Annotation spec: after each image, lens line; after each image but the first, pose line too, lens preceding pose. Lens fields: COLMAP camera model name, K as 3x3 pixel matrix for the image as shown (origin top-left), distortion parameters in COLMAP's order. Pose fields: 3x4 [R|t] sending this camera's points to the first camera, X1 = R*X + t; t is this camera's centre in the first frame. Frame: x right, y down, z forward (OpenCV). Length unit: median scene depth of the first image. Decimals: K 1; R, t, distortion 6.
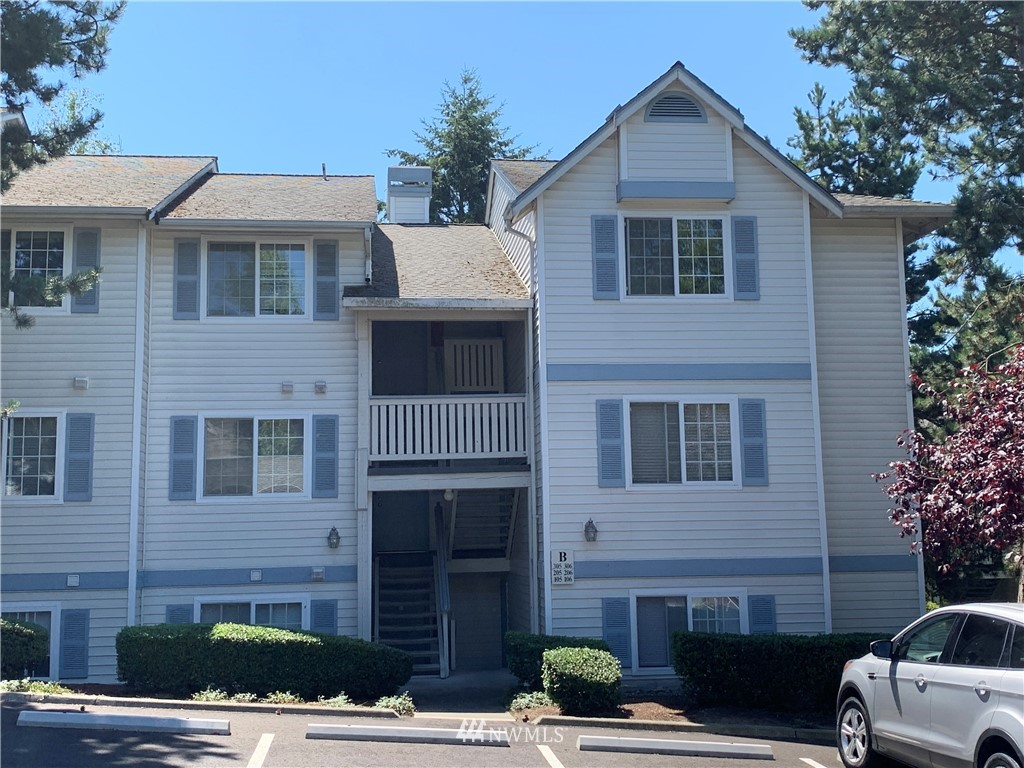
lens RADIAL K [[1217.2, 0, 512.0], [0, 1217.2, 384.0], [0, 0, 1]] dist [0.163372, -0.330080]
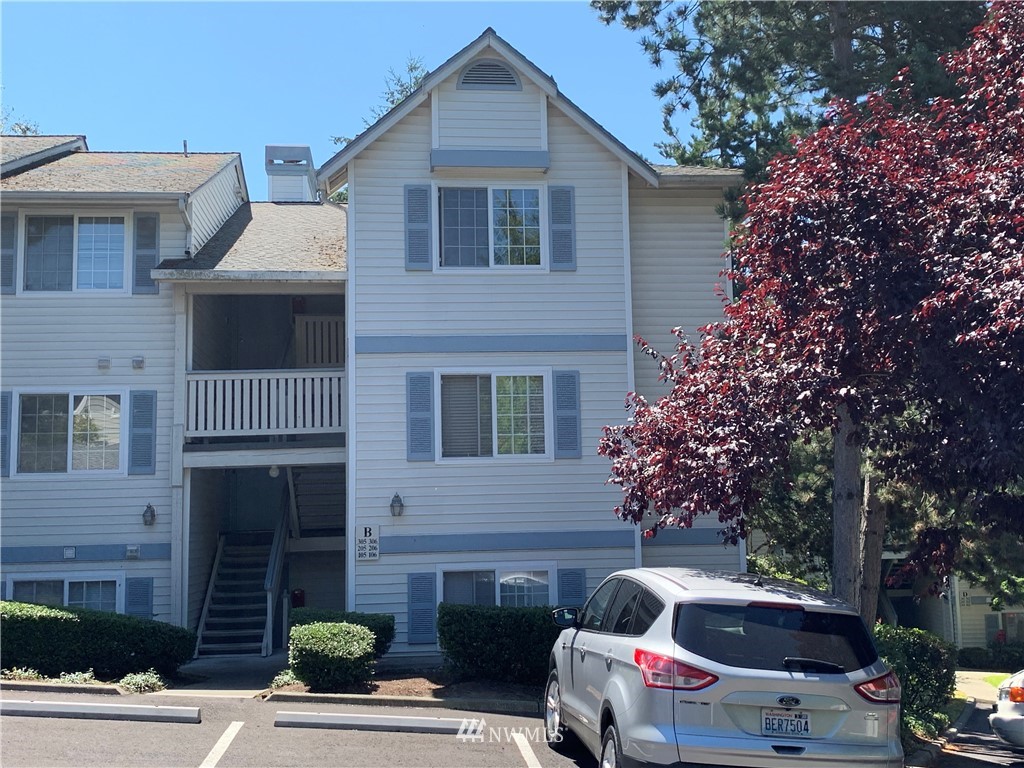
lens RADIAL K [[1180.9, 0, 512.0], [0, 1180.9, 384.0], [0, 0, 1]] dist [0.206163, -0.761174]
pose [[0.999955, -0.005641, -0.007662, 0.159764], [0.005707, 0.999947, 0.008618, 0.014280], [0.007613, -0.008662, 0.999934, 0.044471]]
